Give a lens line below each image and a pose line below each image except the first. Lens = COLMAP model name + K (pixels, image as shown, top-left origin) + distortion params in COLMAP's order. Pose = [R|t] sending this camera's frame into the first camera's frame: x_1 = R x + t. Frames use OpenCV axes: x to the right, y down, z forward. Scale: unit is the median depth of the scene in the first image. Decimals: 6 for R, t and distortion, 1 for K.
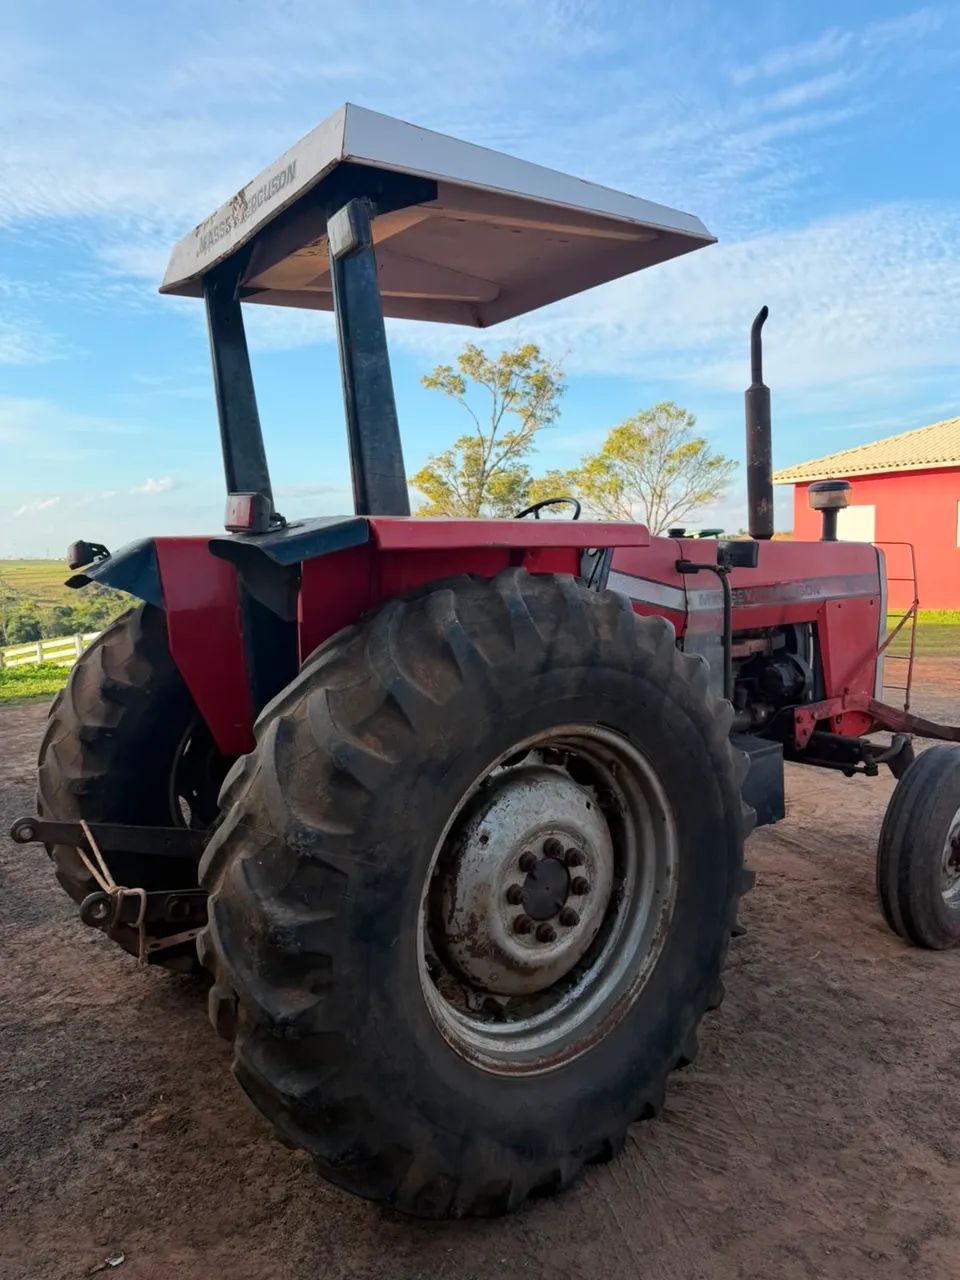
lens RADIAL K [[918.9, 0, 488.6], [0, 918.9, 636.1], [0, 0, 1]] dist [0.047974, -0.055597]
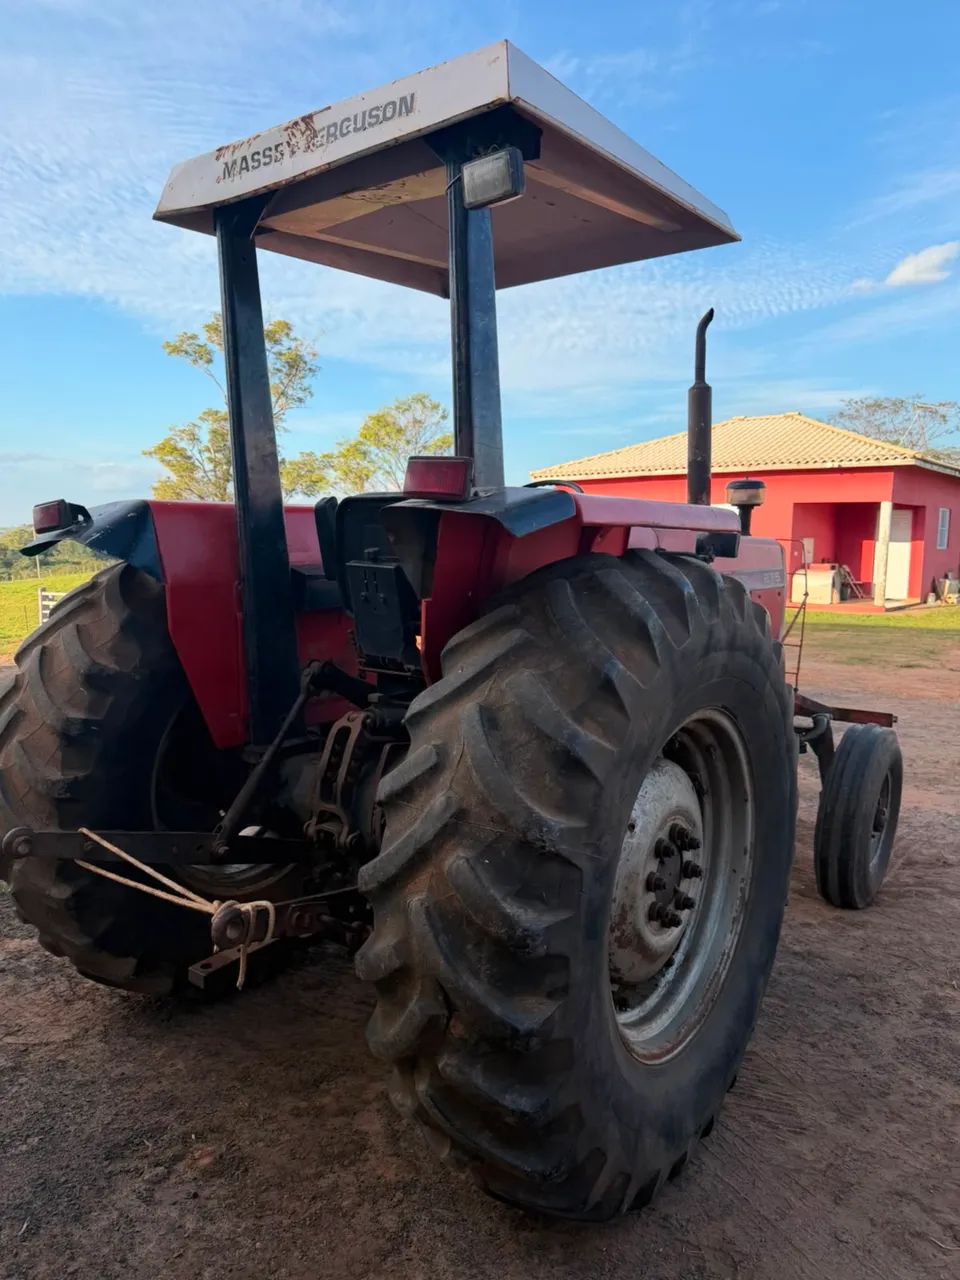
lens RADIAL K [[918.9, 0, 488.0], [0, 918.9, 637.0], [0, 0, 1]] dist [0.047974, -0.055597]
pose [[0.961193, 0.009752, 0.275705, -0.333071], [-0.013774, 0.999825, 0.012657, 0.007347], [-0.275533, -0.015964, 0.961159, 0.083882]]
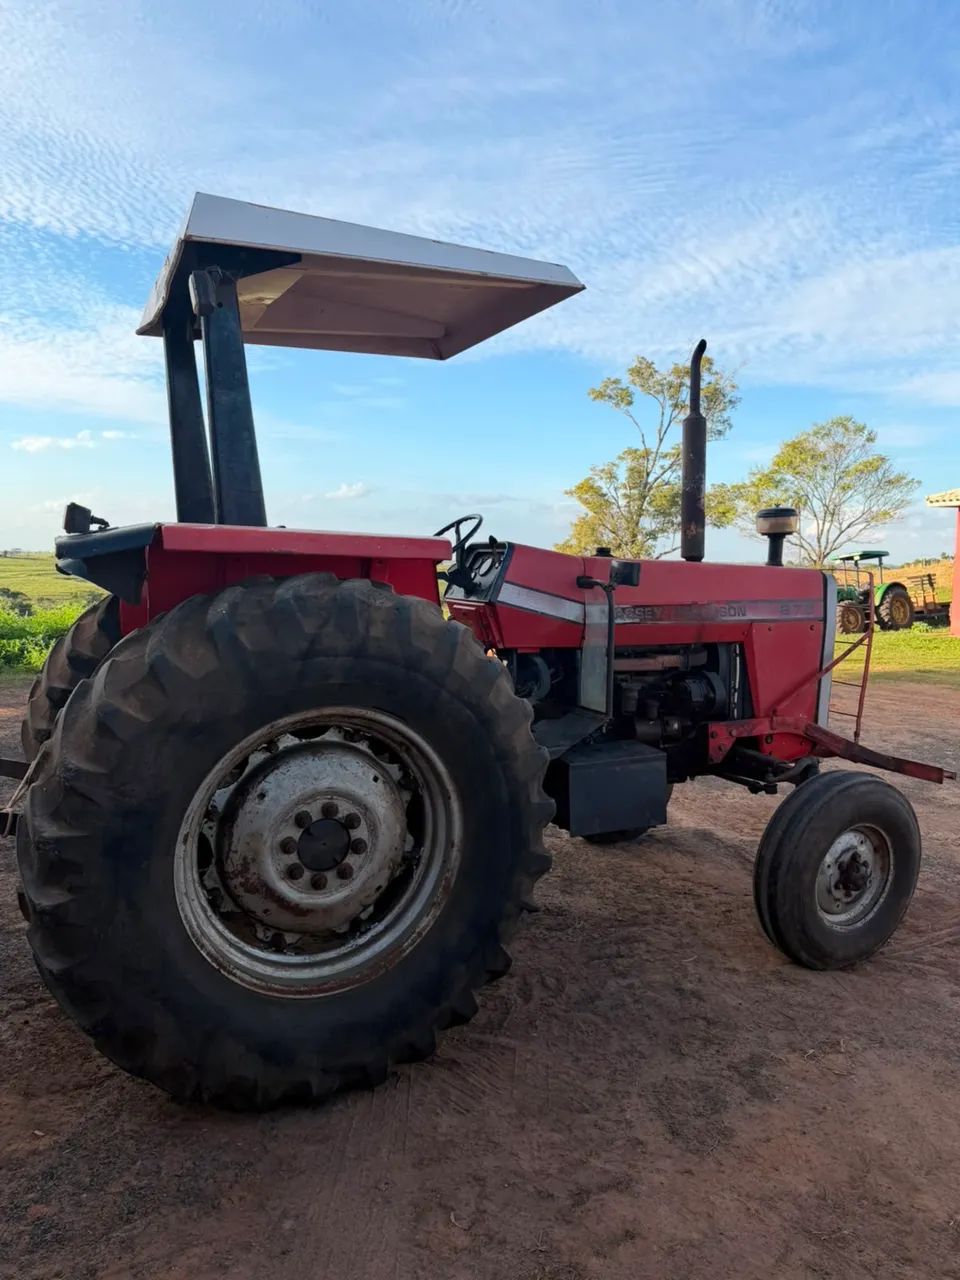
lens RADIAL K [[918.9, 0, 472.0], [0, 918.9, 638.2], [0, 0, 1]] dist [0.047974, -0.055597]
pose [[0.979135, 0.059732, -0.194231, 0.383734], [-0.061325, 0.998115, -0.002190, 0.000615], [0.193734, 0.014056, 0.980953, -0.103738]]
